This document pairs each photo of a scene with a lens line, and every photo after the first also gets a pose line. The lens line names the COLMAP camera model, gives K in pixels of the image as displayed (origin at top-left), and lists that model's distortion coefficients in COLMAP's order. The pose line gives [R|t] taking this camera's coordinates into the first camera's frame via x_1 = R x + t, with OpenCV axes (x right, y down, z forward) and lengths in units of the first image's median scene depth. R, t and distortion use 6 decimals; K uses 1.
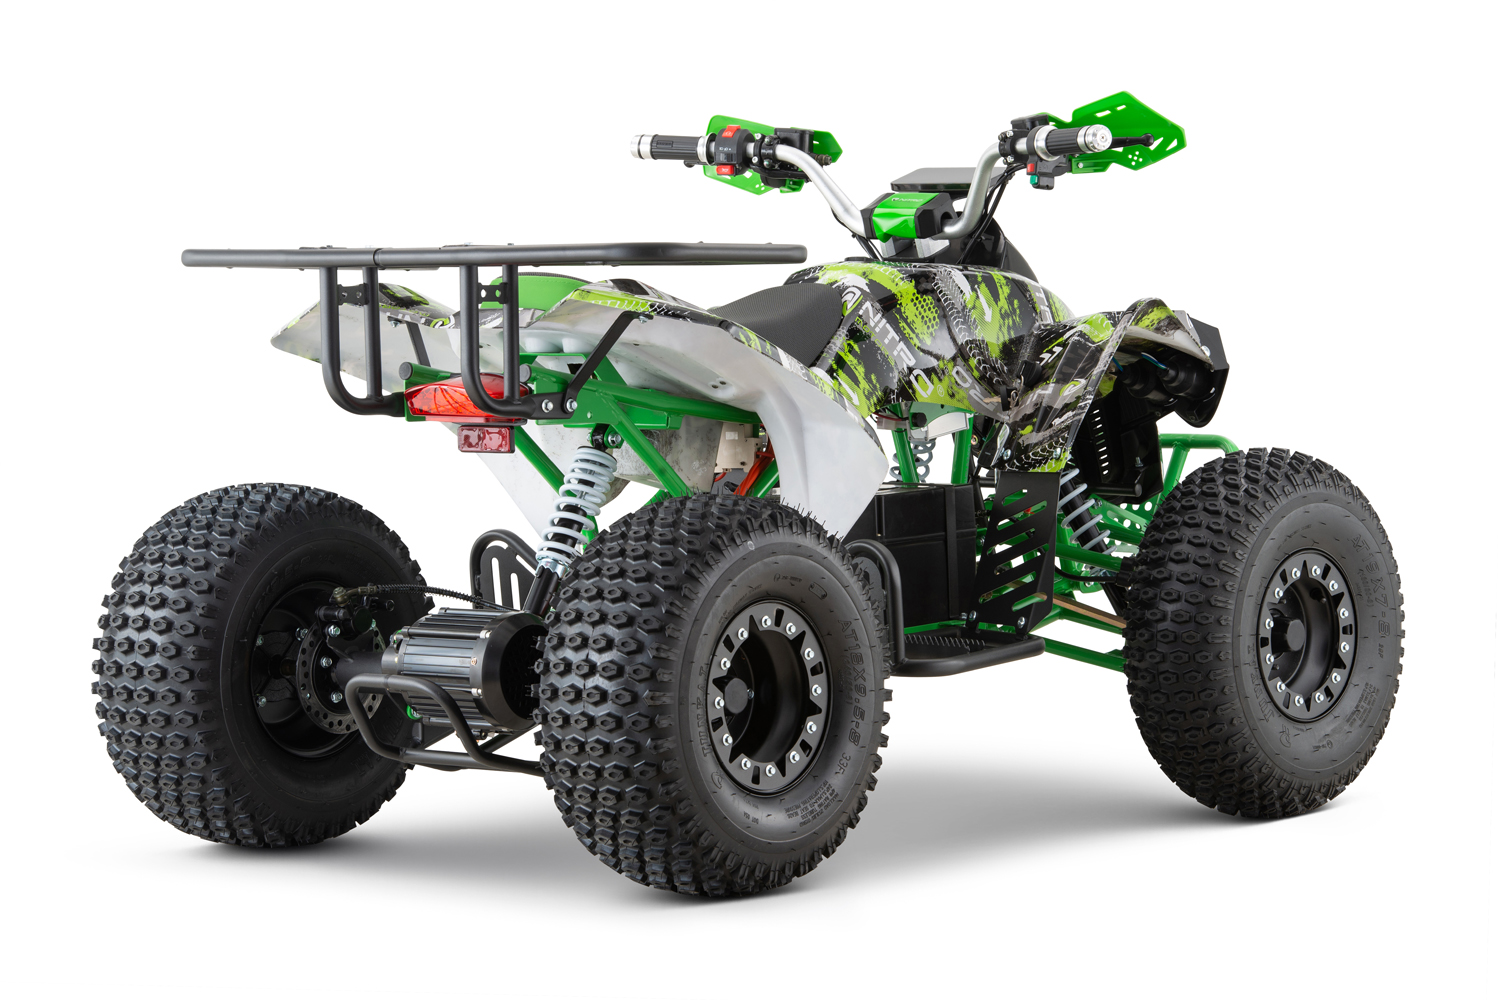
lens RADIAL K [[5113.7, 0, 749.0], [0, 5113.7, 500.0], [0, 0, 1]] dist [0.110327, 0.544743]
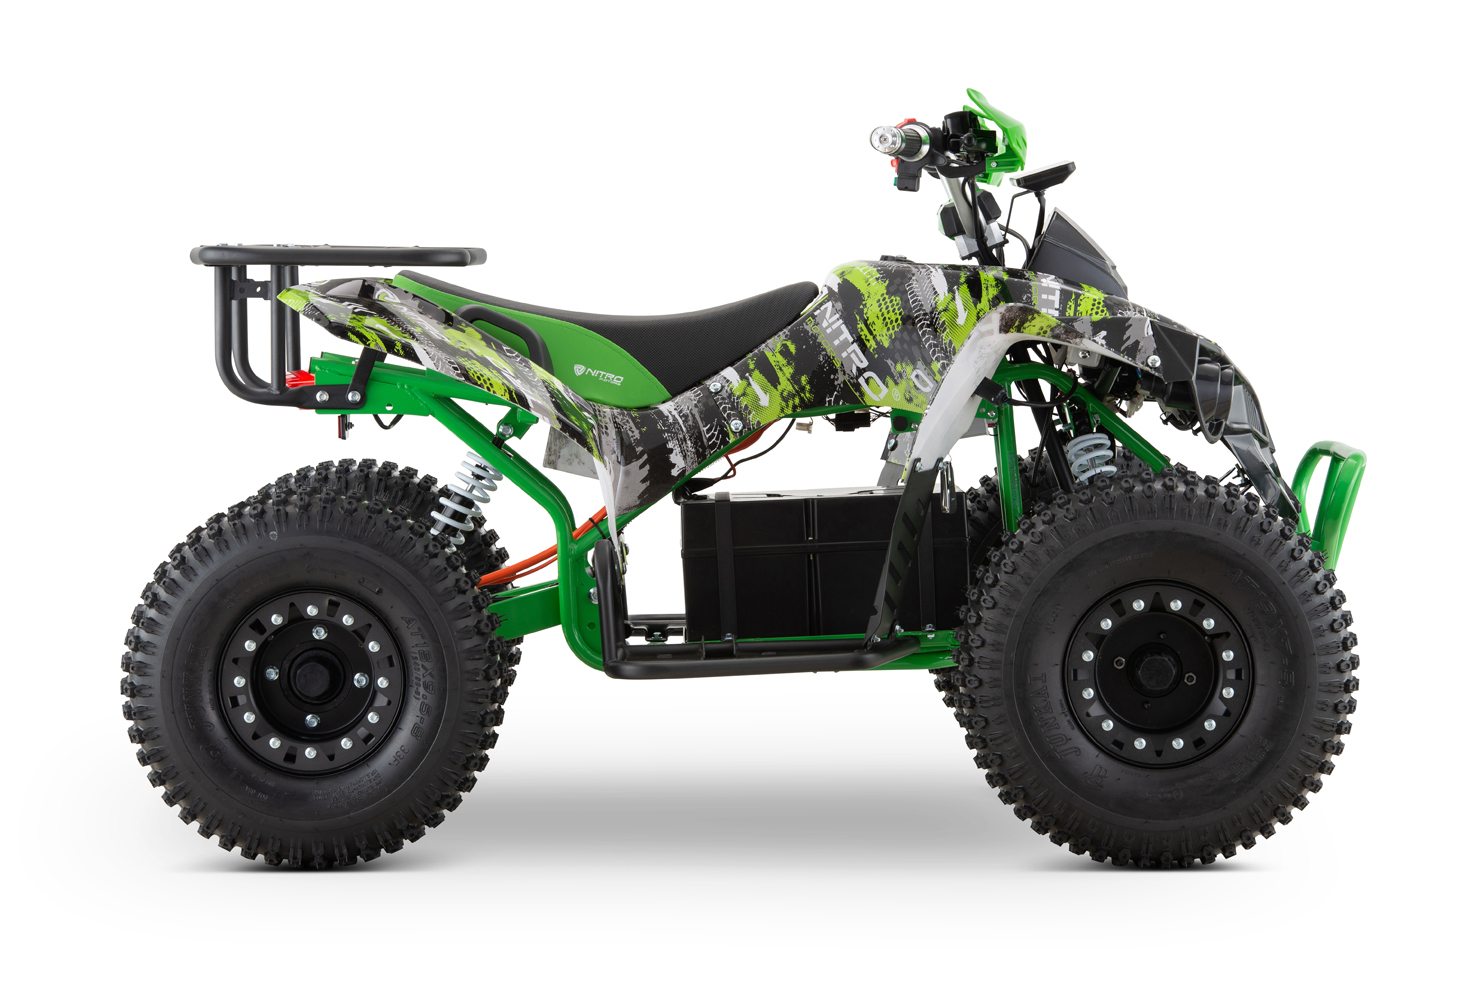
lens RADIAL K [[5151.5, 0, 739.5], [0, 5151.5, 500.0], [0, 0, 1]] dist [-0.045360, -0.623102]
pose [[0.624386, 0.054622, -0.779204, 0.790194], [-0.034769, 0.998507, 0.042134, -0.041818], [0.780342, 0.000784, 0.625353, 0.362931]]
